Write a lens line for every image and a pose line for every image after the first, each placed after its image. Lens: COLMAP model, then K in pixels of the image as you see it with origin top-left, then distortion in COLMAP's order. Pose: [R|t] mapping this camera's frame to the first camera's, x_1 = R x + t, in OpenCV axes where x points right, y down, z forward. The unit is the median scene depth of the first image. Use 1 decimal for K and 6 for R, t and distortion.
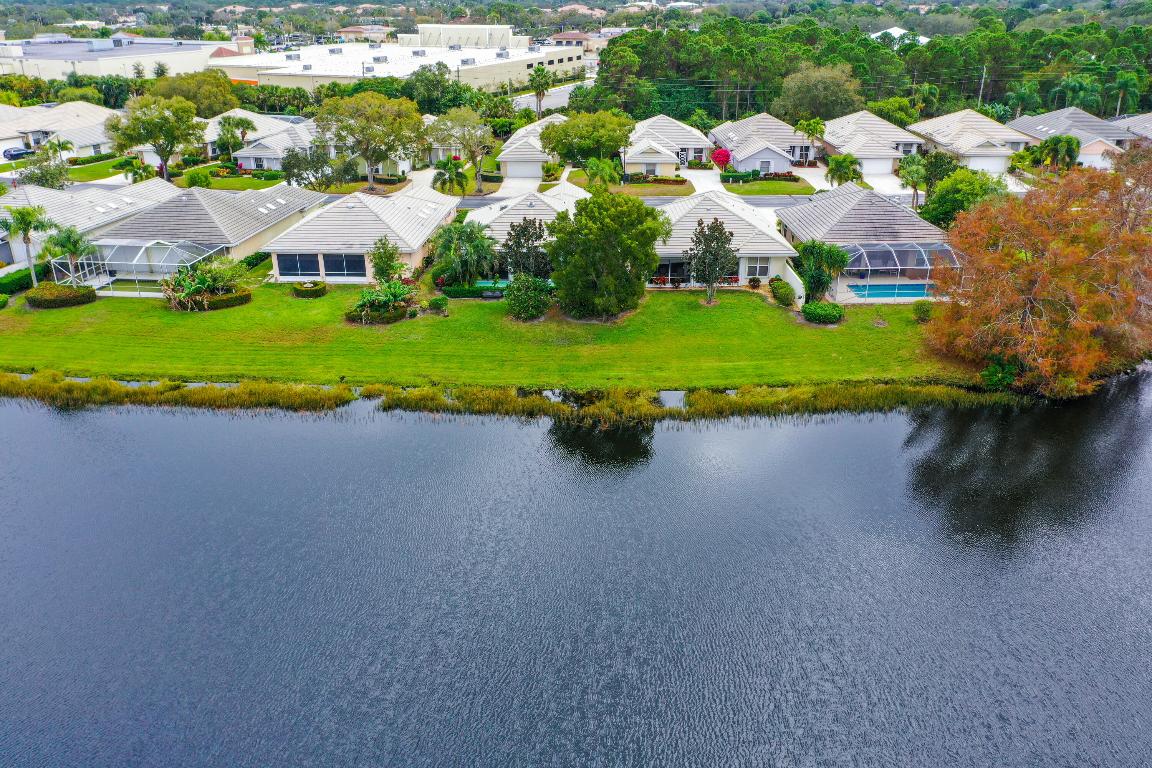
lens RADIAL K [[912.2, 0, 580.0], [0, 912.2, 379.5], [0, 0, 1]] dist [0.000833, 0.006439]
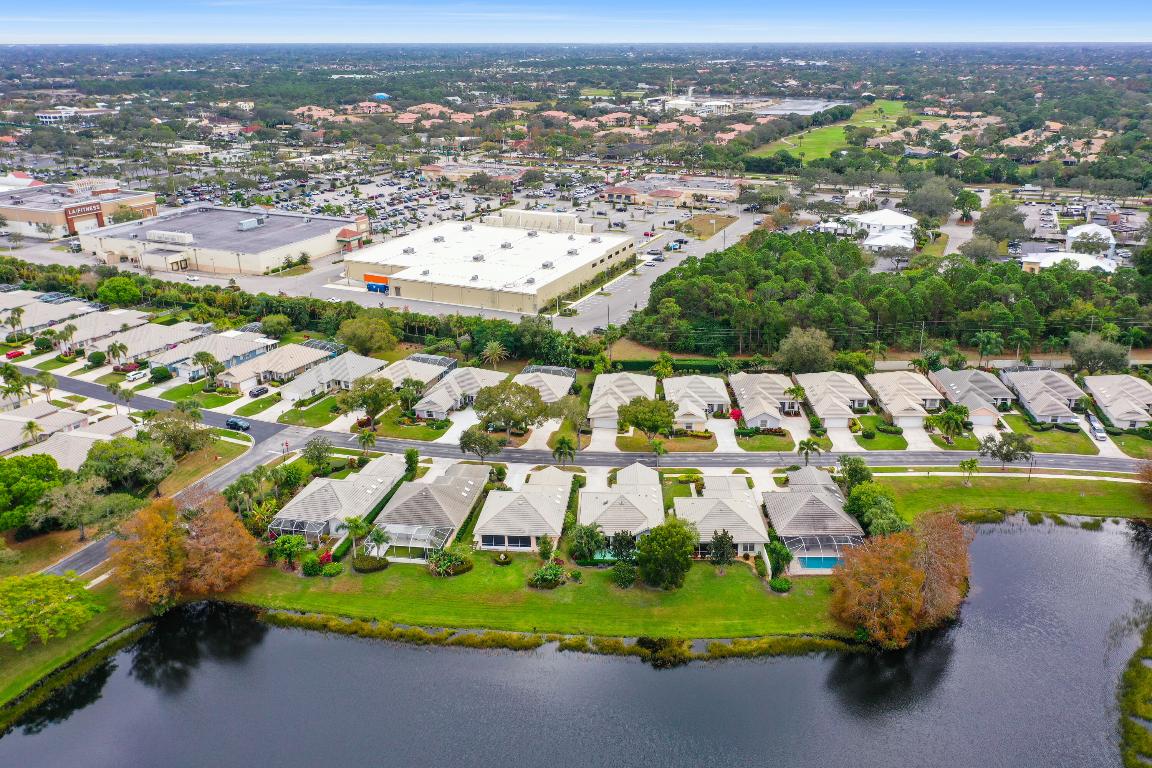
lens RADIAL K [[853.9, 0, 601.0], [0, 853.9, 381.9], [0, 0, 1]] dist [0.001651, 0.001772]
pose [[0.999667, -0.000786, -0.025785, -0.055438], [-0.001206, 0.997017, -0.077170, -0.327576], [0.025769, 0.077176, 0.996684, -0.745584]]
